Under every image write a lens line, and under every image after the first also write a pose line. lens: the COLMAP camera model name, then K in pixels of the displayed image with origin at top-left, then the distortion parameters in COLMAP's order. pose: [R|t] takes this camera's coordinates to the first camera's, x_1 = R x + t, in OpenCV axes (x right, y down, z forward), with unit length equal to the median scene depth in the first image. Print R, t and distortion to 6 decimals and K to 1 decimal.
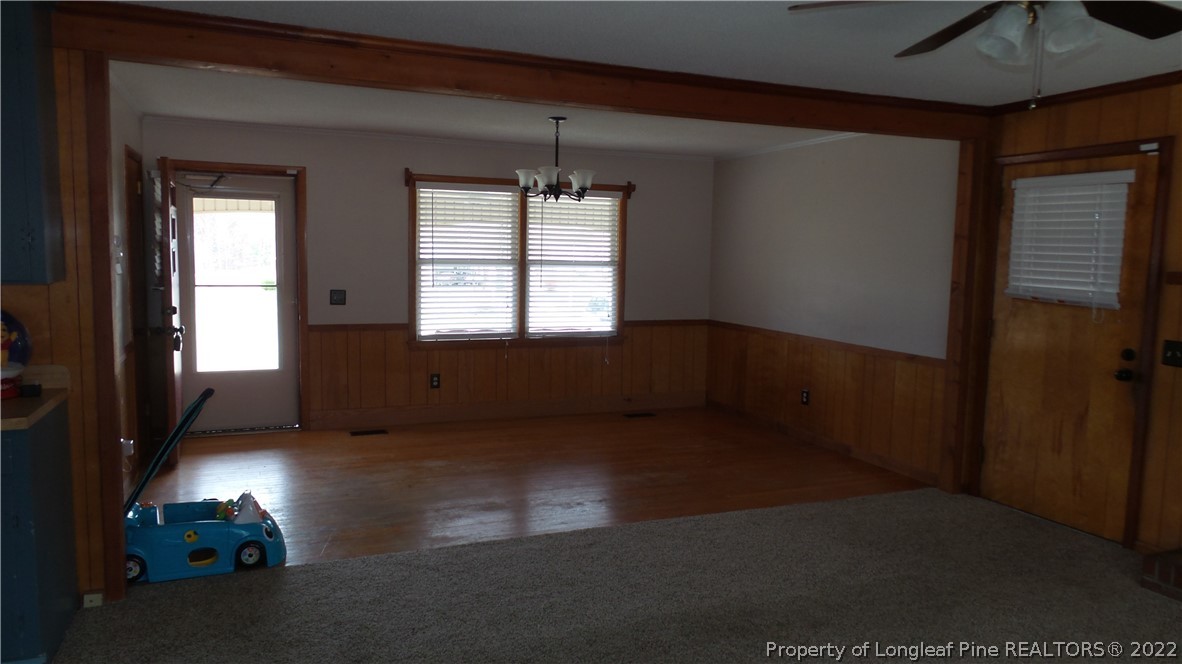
lens RADIAL K [[825.0, 0, 595.5], [0, 825.0, 333.0], [0, 0, 1]] dist [0.005174, 0.000878]
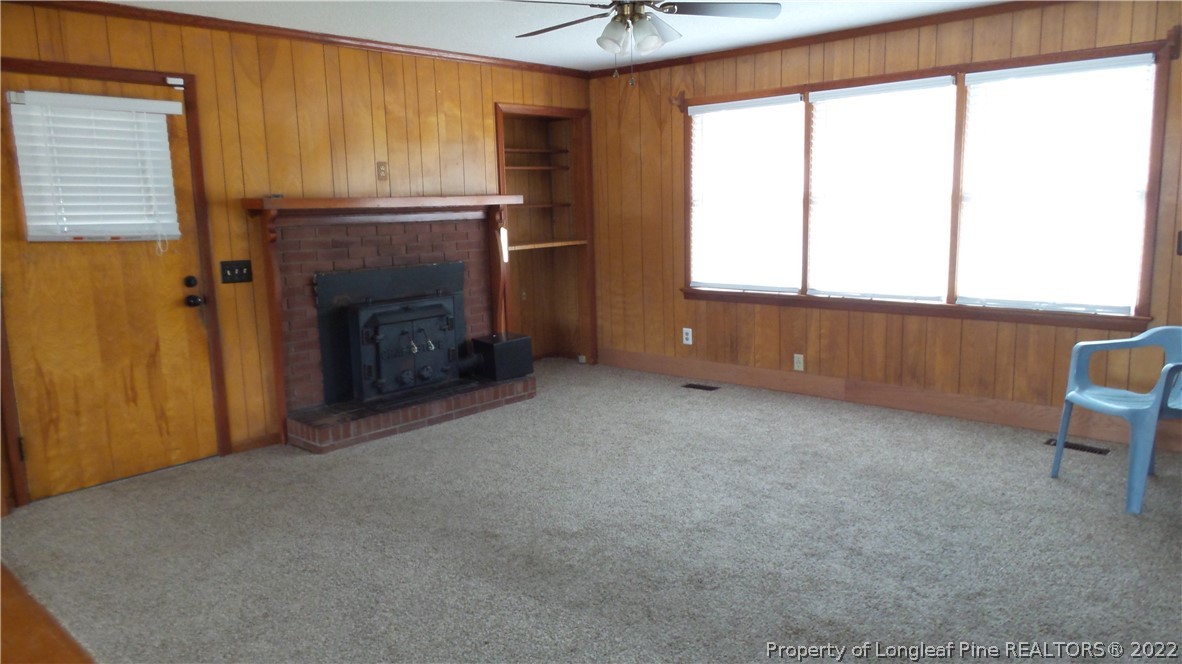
lens RADIAL K [[825.0, 0, 599.3], [0, 825.0, 334.6], [0, 0, 1]] dist [0.005174, 0.000878]
pose [[-0.420191, -0.156631, 0.893816, -0.498593], [0.107042, 0.969558, 0.220225, -0.080015], [-0.901100, 0.188212, -0.390634, 0.906878]]
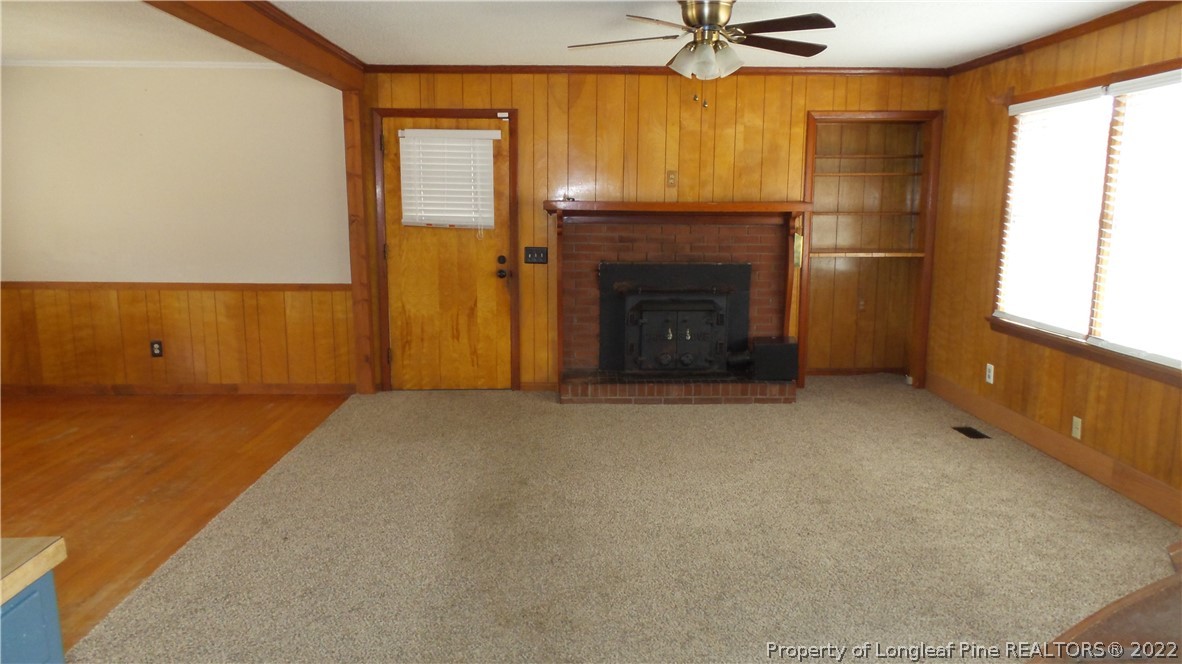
lens RADIAL K [[825.0, 0, 595.1], [0, 825.0, 330.3], [0, 0, 1]] dist [0.005174, 0.000878]
pose [[0.365657, -0.168074, 0.915449, -0.607959], [0.096511, 0.985105, 0.142313, -0.039790], [-0.925732, 0.036313, 0.376432, 0.294000]]
